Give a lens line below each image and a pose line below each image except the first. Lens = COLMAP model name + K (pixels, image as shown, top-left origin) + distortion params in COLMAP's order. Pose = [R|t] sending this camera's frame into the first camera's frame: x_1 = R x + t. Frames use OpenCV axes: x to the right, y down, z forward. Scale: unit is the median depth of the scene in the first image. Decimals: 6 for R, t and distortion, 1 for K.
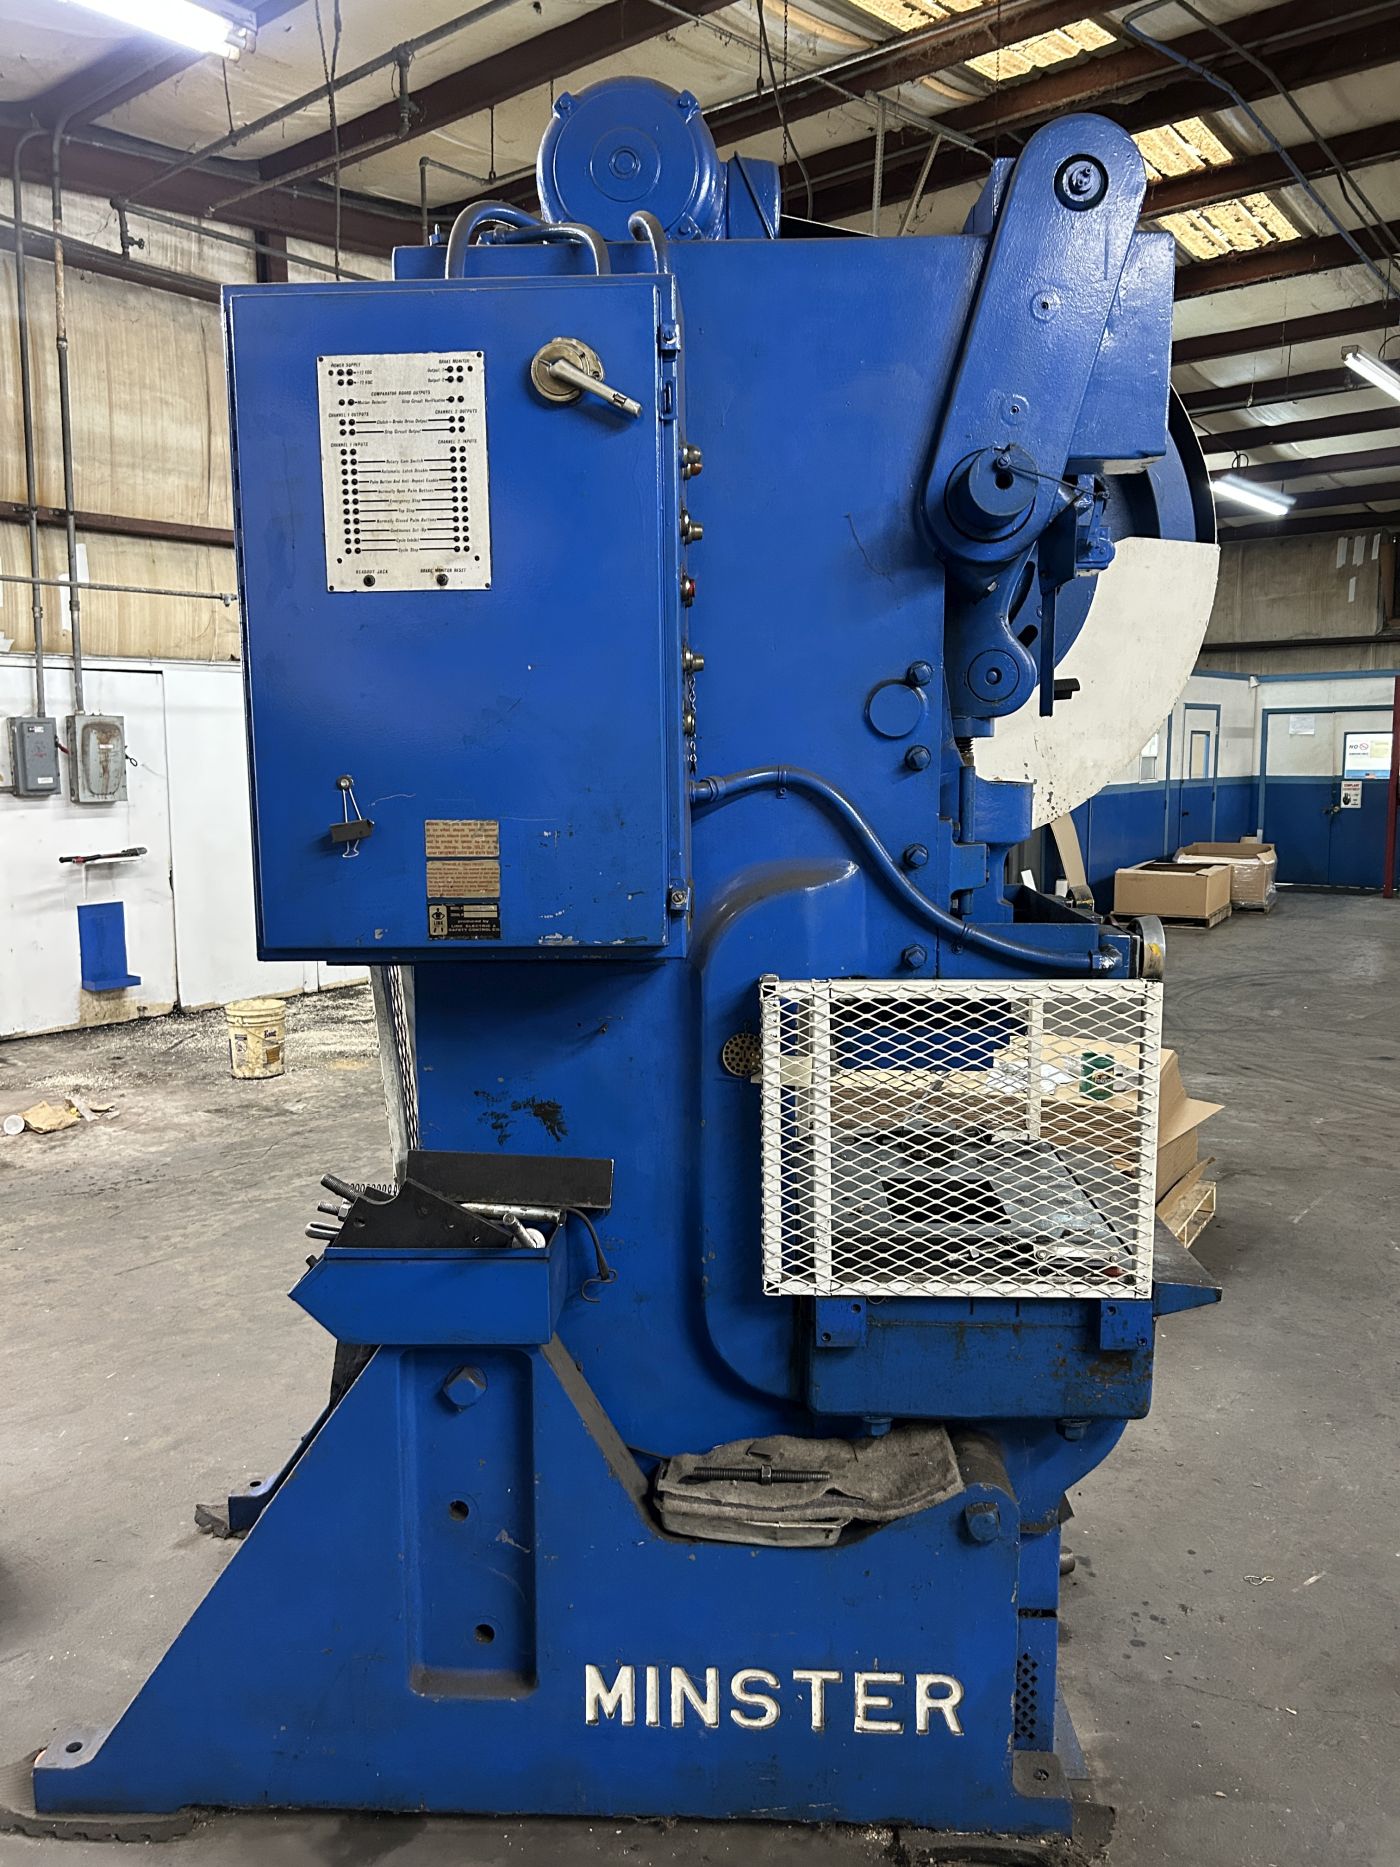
lens RADIAL K [[1419.6, 0, 700.0], [0, 1419.6, 933.5], [0, 0, 1]] dist [0.041244, -0.043136]
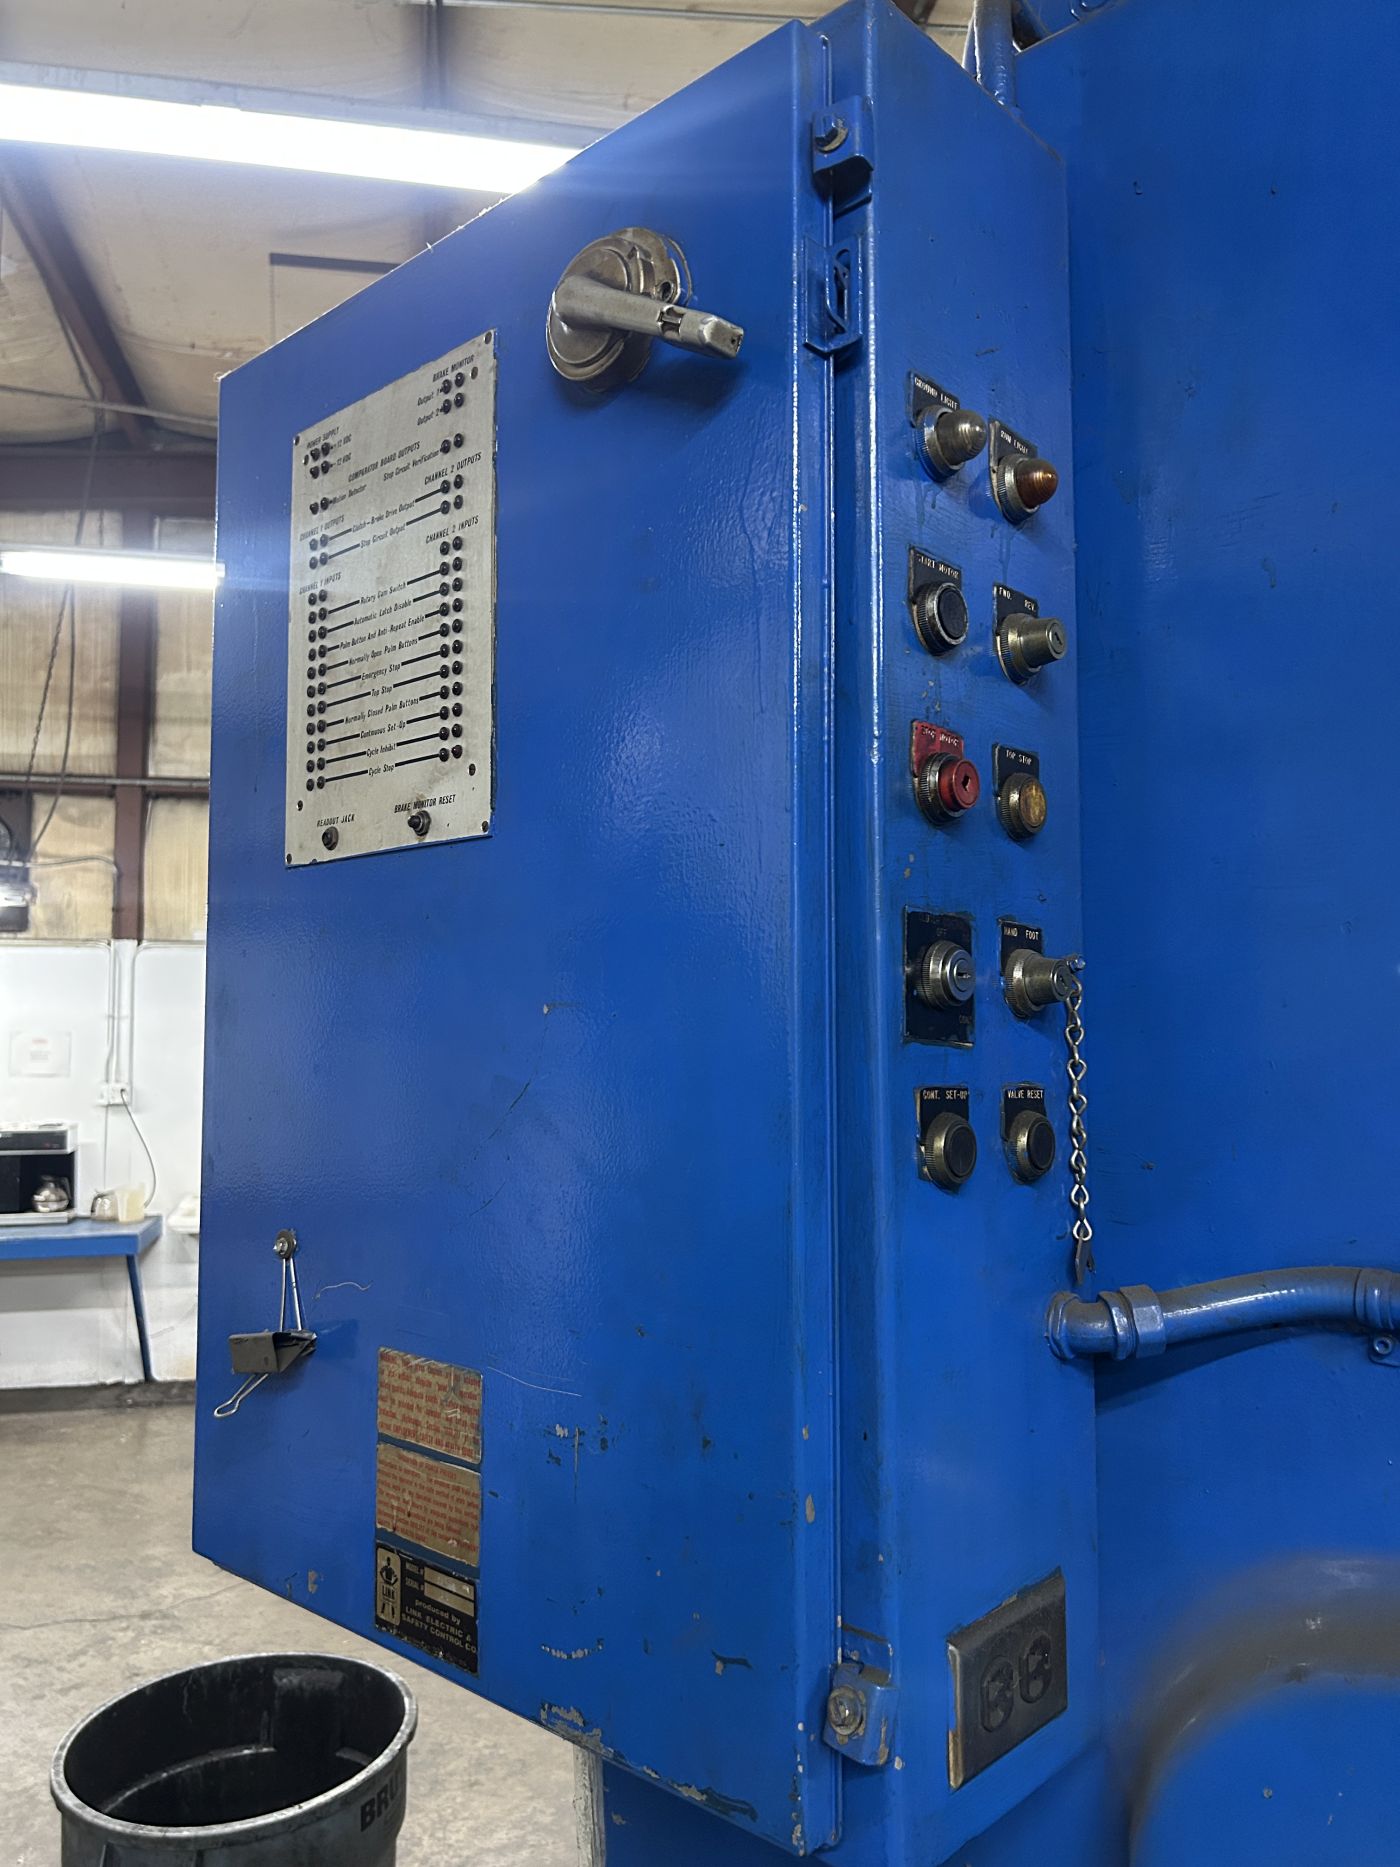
lens RADIAL K [[1419.6, 0, 700.0], [0, 1419.6, 933.5], [0, 0, 1]] dist [0.041244, -0.043136]
pose [[0.752586, -0.036218, -0.657498, 0.187630], [-0.081959, 0.985570, -0.148101, -0.153728], [0.653374, 0.165346, 0.738758, 0.729885]]
